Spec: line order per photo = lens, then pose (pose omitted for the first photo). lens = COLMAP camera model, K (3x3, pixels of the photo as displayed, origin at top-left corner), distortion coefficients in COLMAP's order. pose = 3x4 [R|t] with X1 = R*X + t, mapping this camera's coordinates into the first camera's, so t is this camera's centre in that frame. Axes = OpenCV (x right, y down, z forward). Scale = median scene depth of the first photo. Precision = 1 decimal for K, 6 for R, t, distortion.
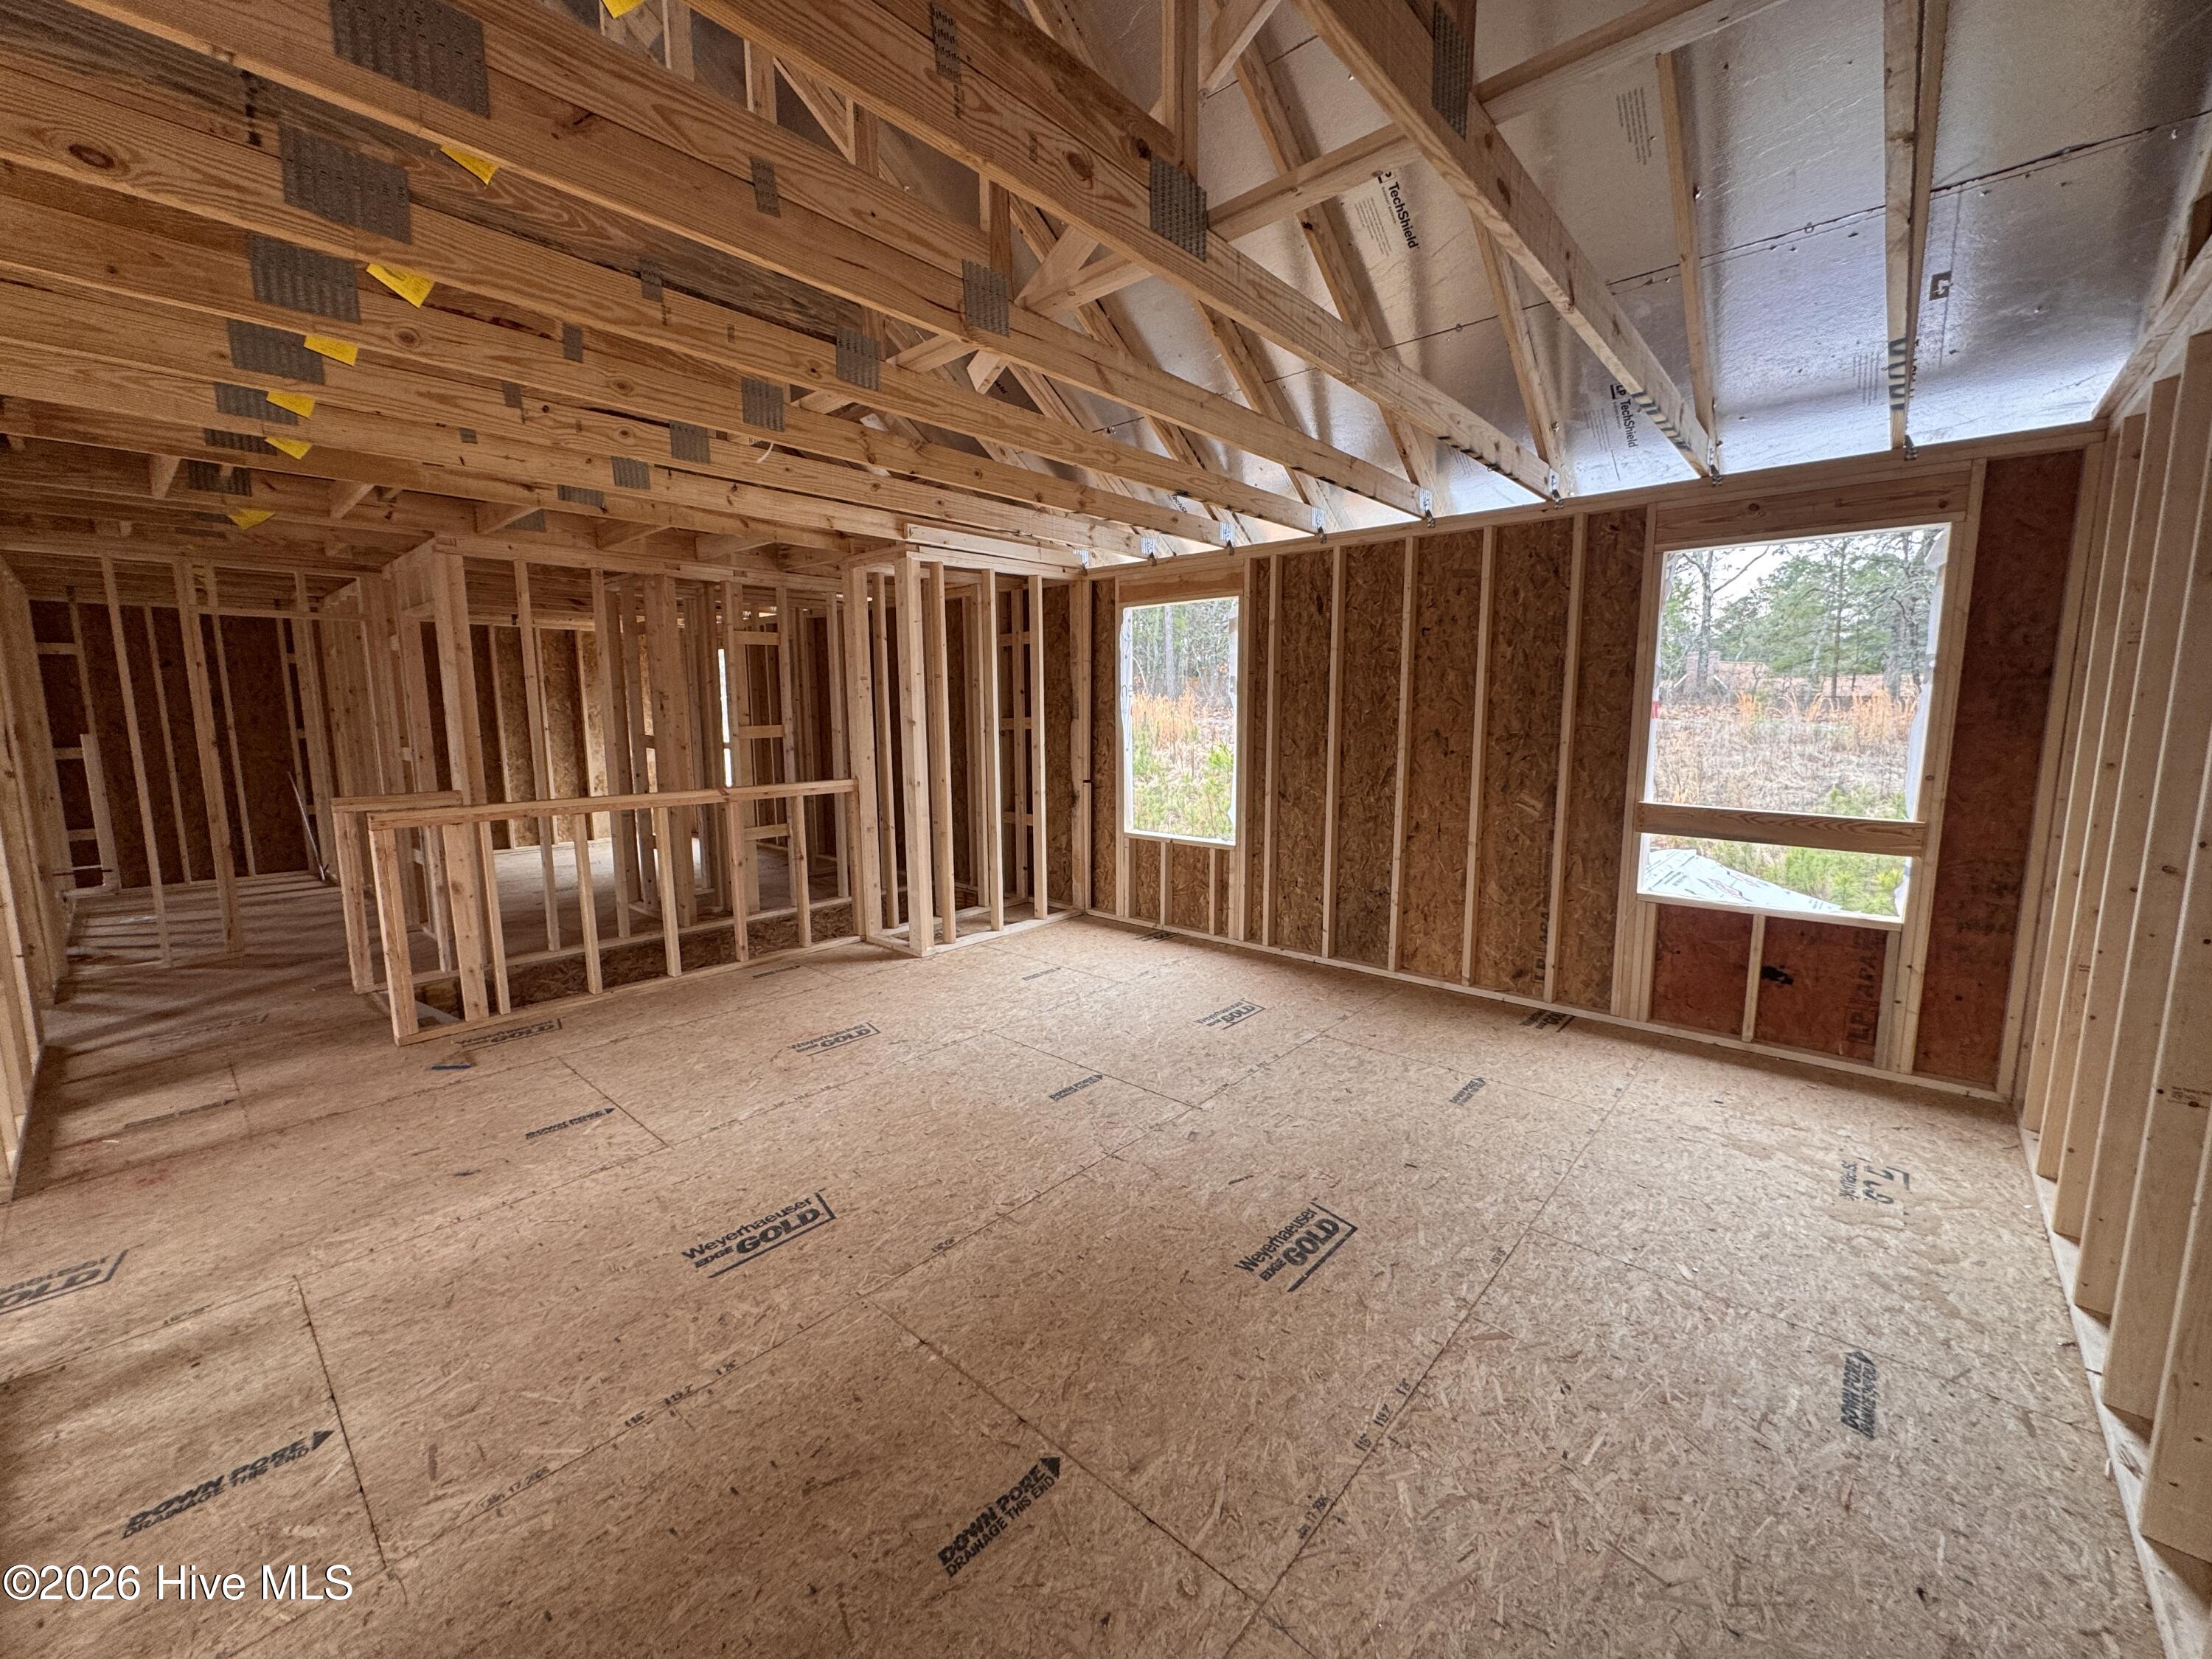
lens RADIAL K [[879.8, 0, 1100.5], [0, 879.8, 828.9], [0, 0, 1]] dist [0.001251, -0.000880]
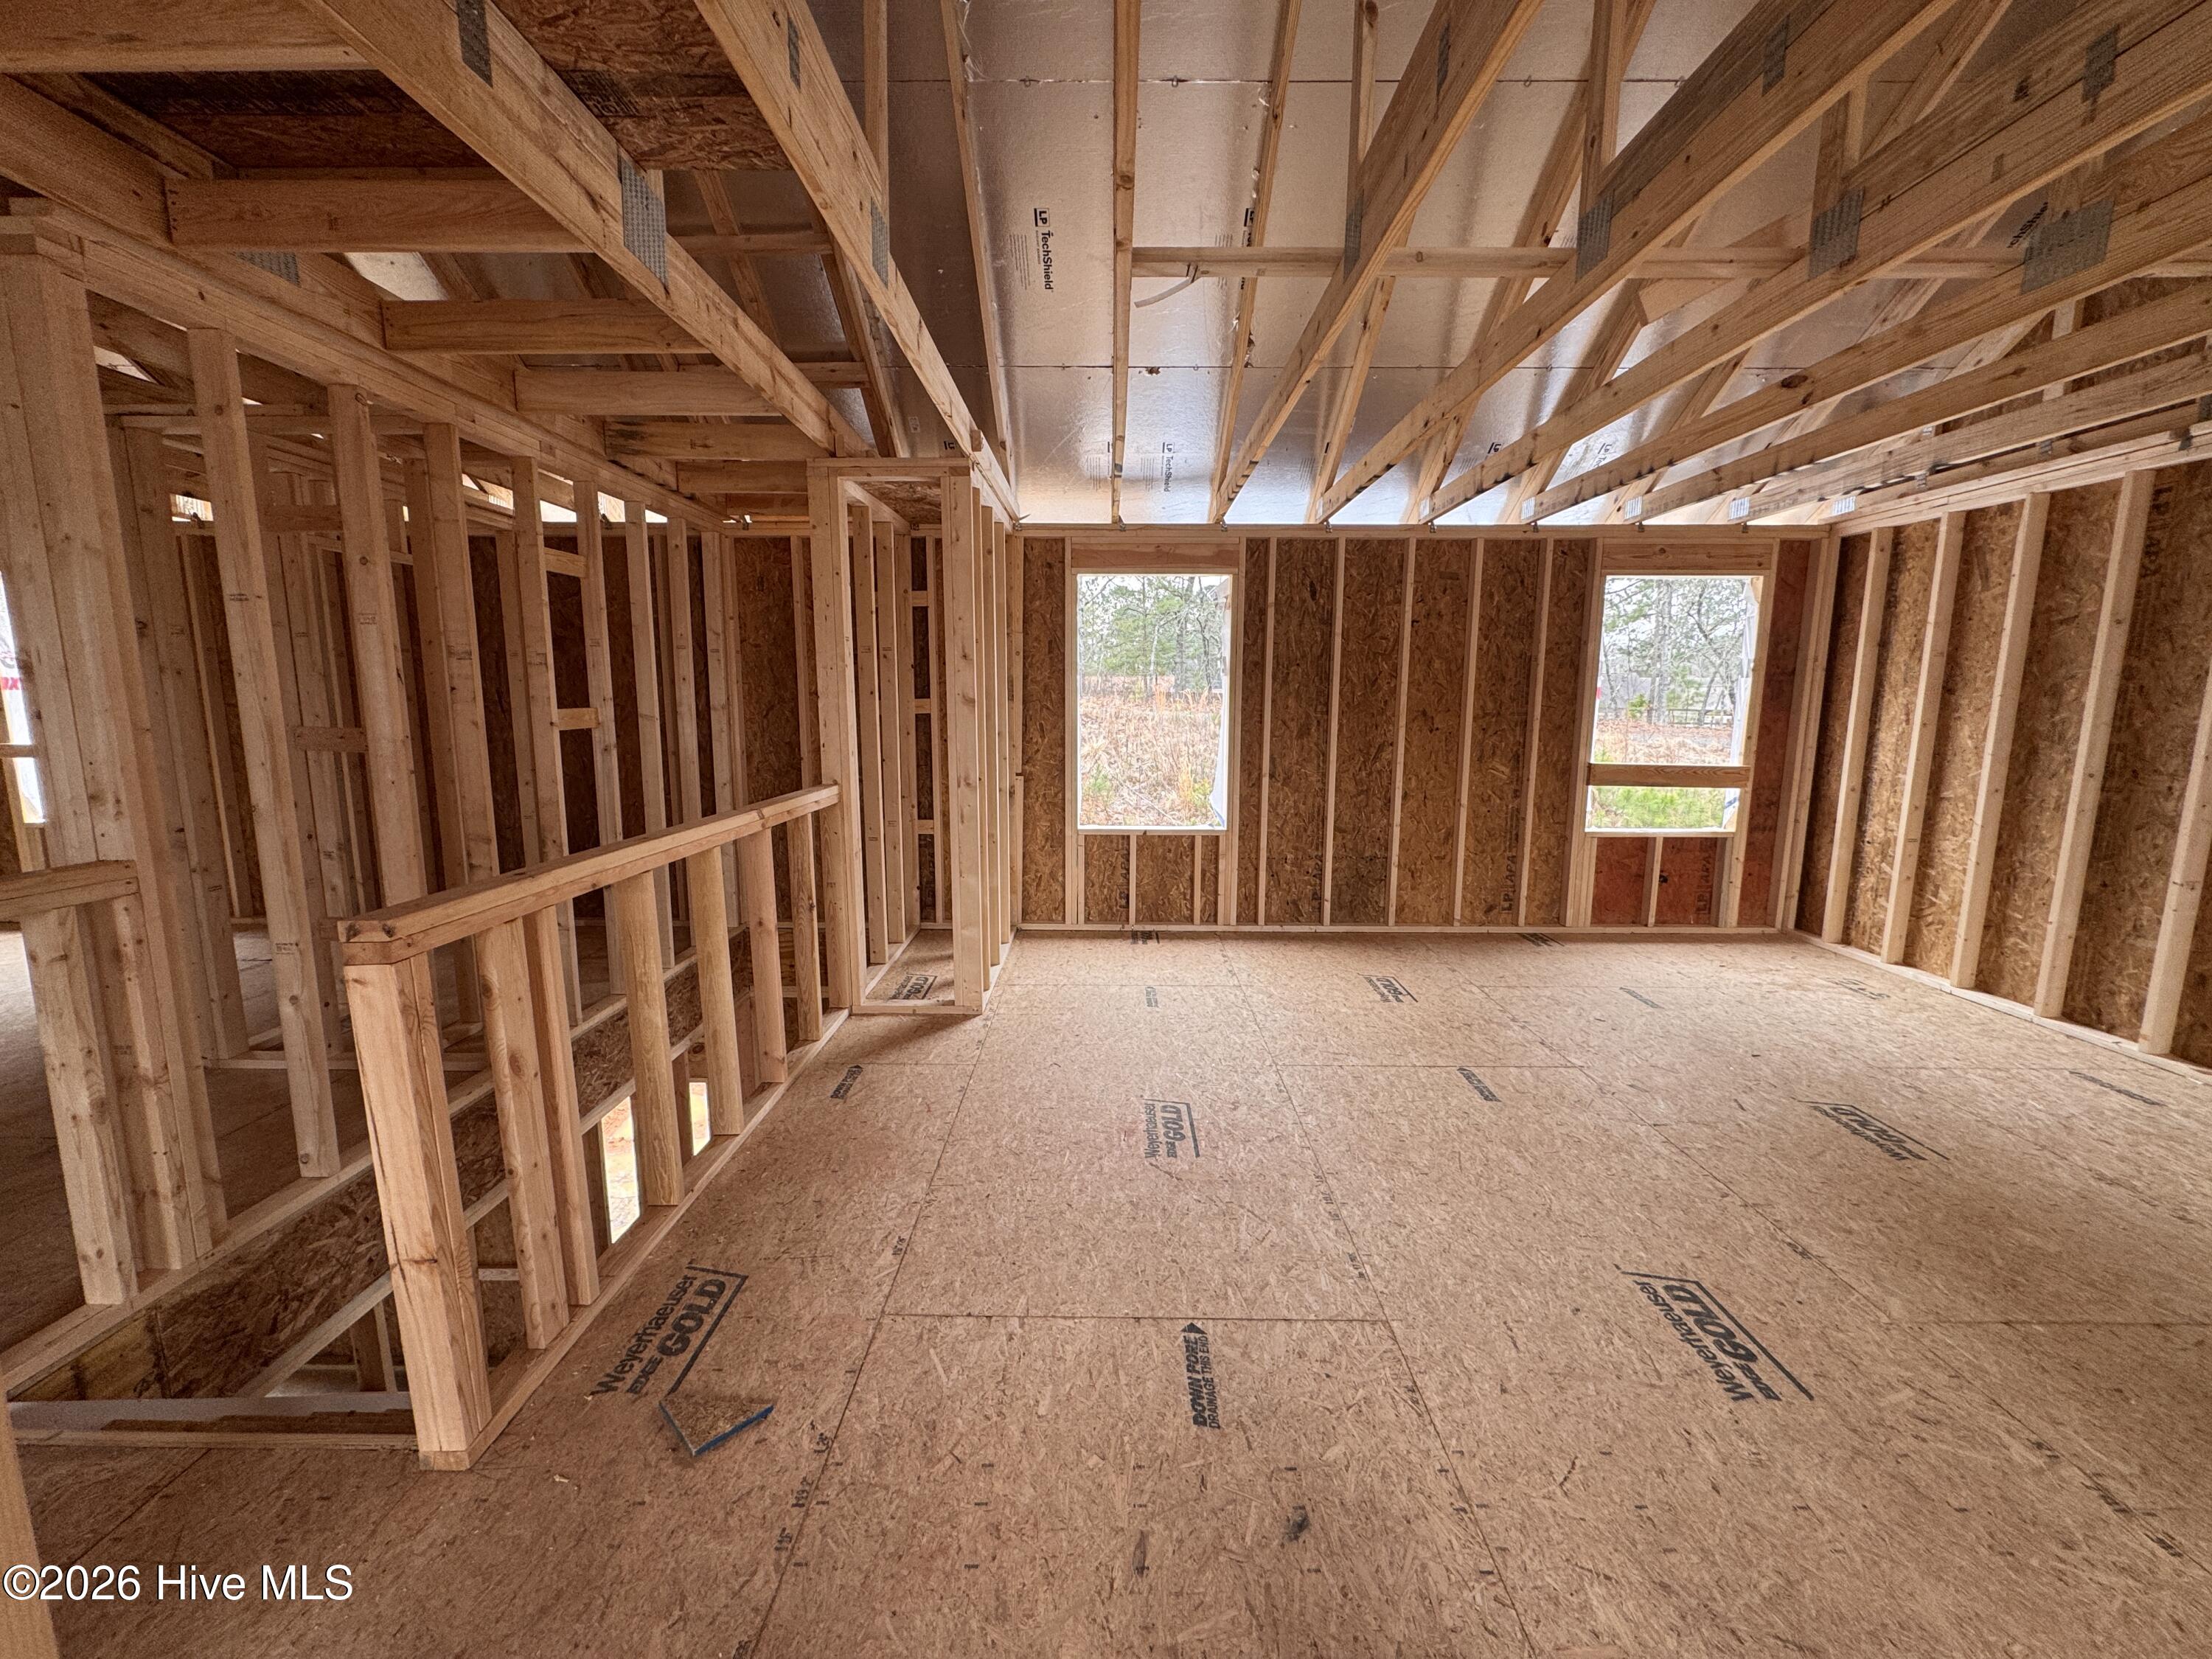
lens RADIAL K [[879.8, 0, 1106.6], [0, 879.8, 830.0], [0, 0, 1]] dist [0.001251, -0.000880]
pose [[0.748045, -0.089374, 0.657603, -0.781600], [0.083410, 0.995694, 0.040442, -0.042202], [-0.658386, 0.024598, 0.752279, 0.462053]]
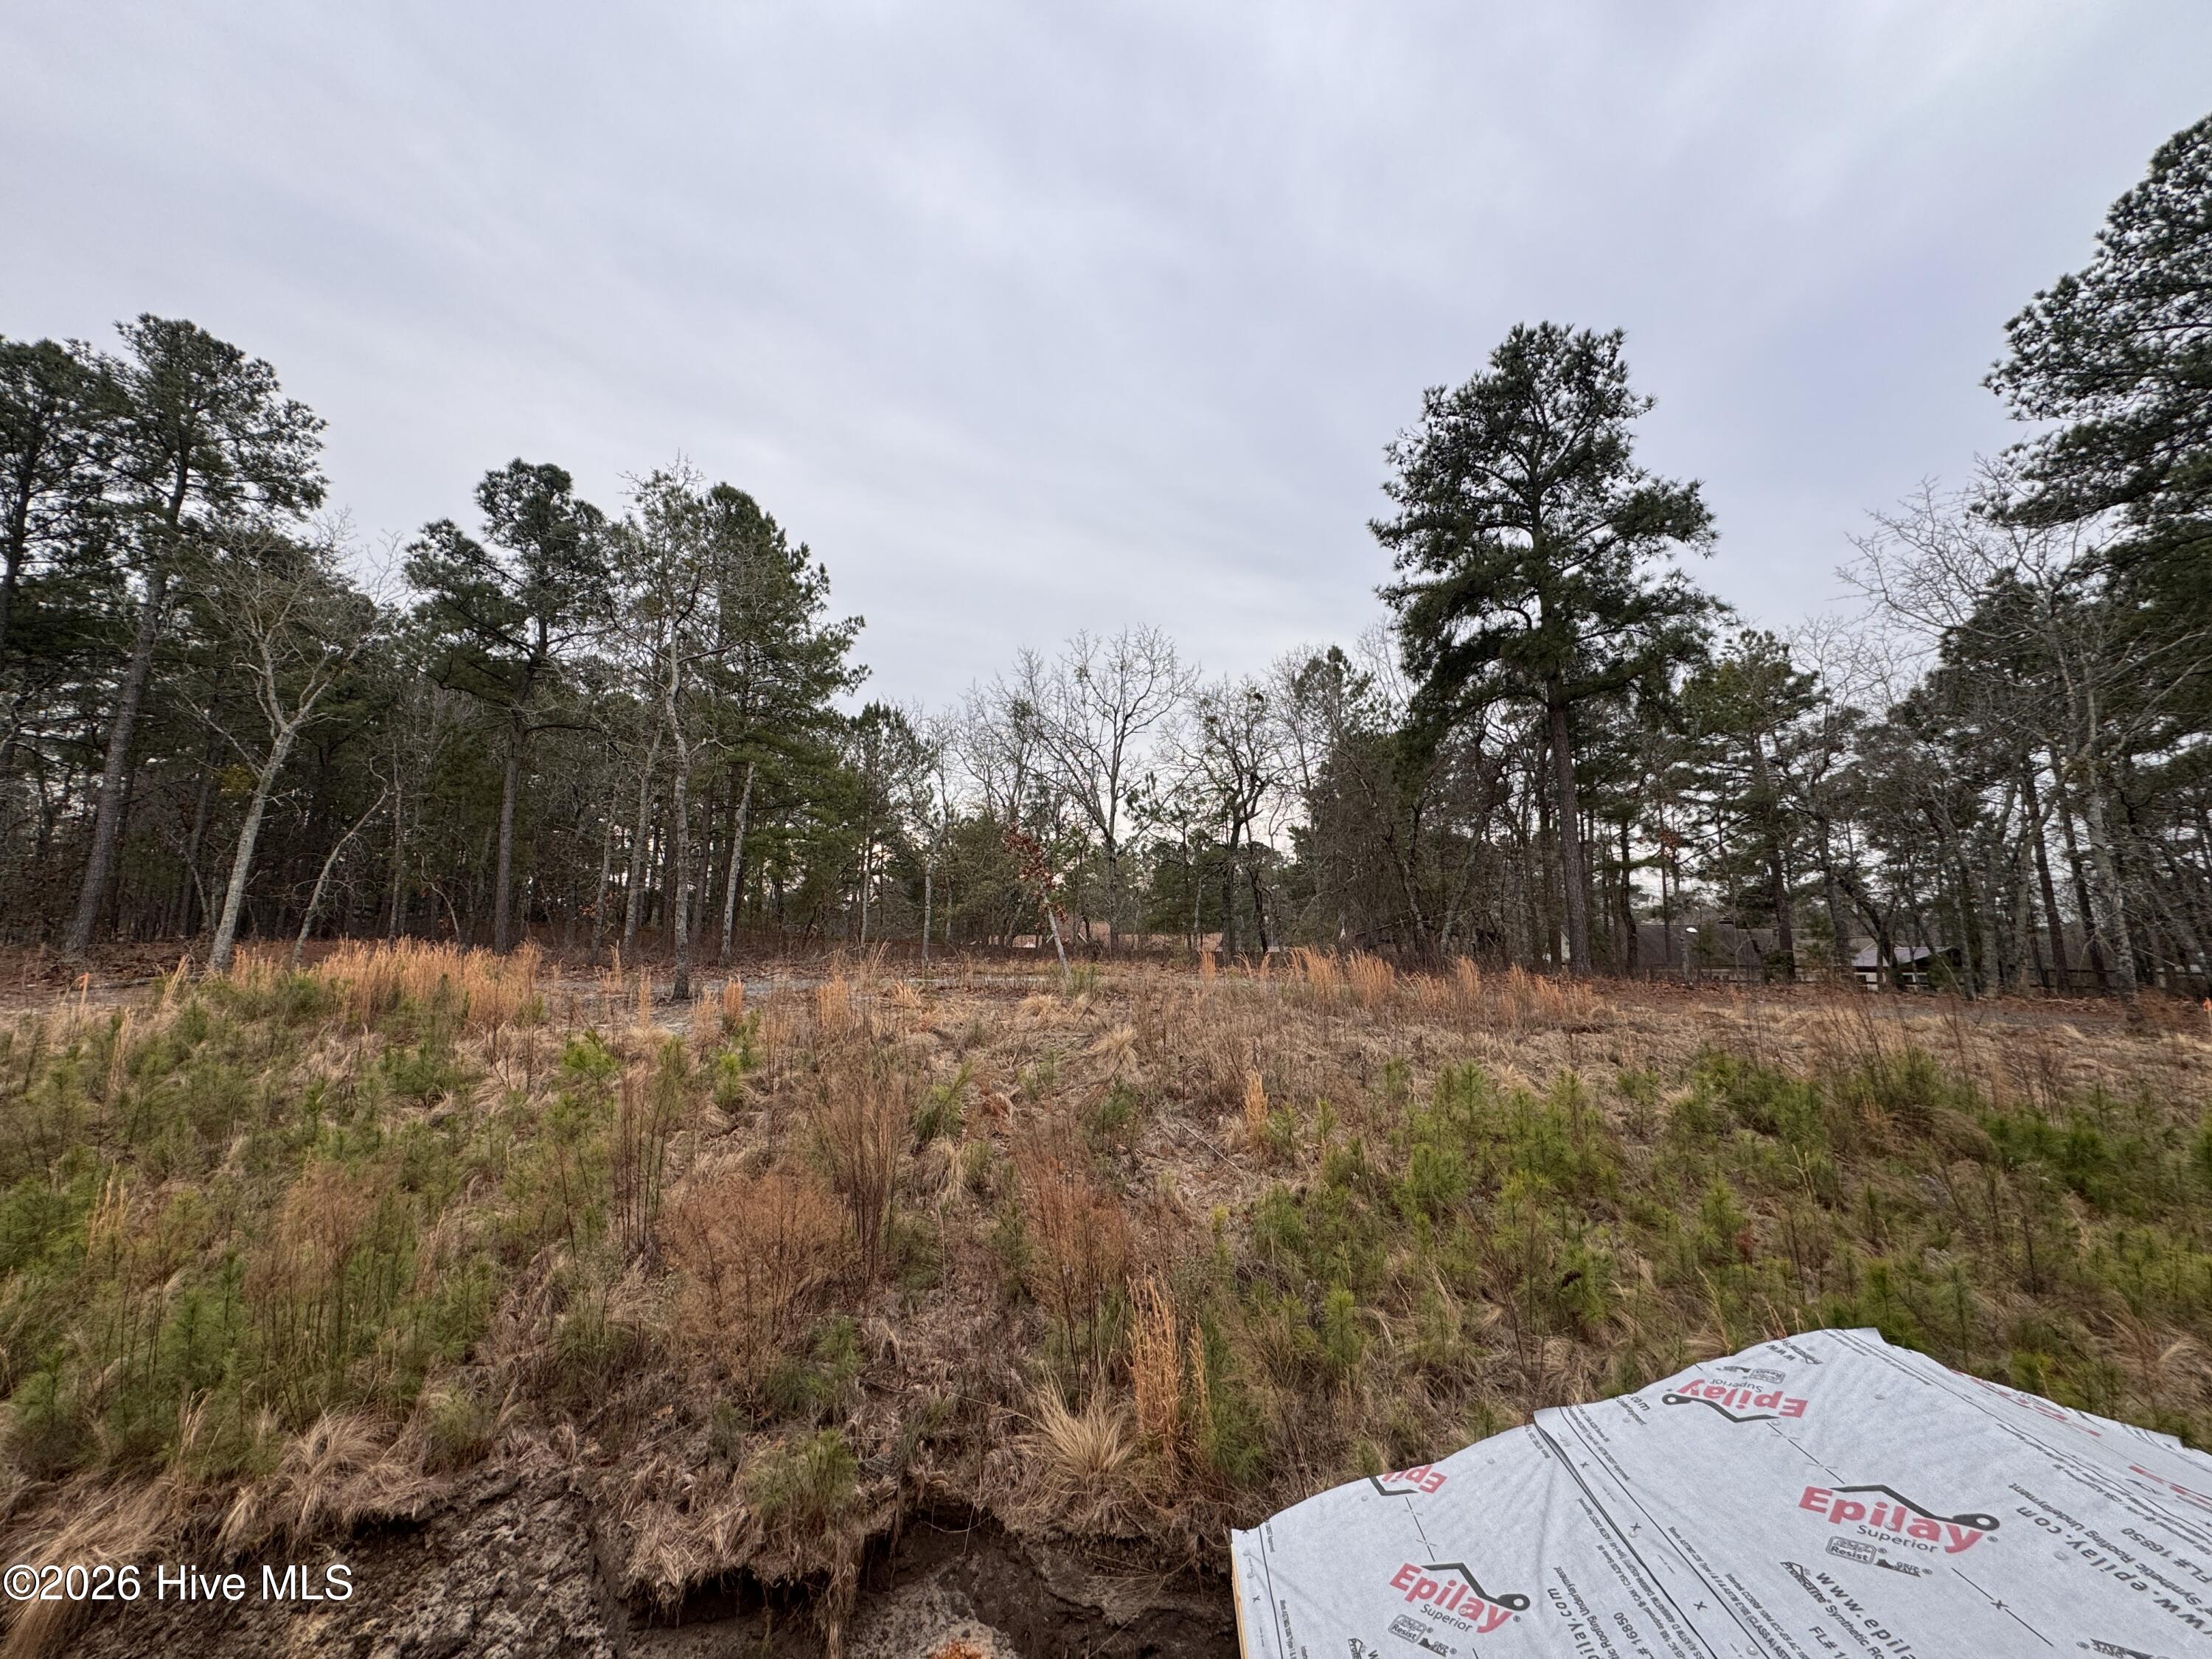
lens RADIAL K [[879.8, 0, 1107.2], [0, 879.8, 826.0], [0, 0, 1]] dist [0.001251, -0.000880]
pose [[0.779783, 0.094168, 0.618928, 0.130157], [0.086169, 0.963070, -0.255092, -0.219412], [-0.620092, 0.252248, 0.742871, 1.382768]]
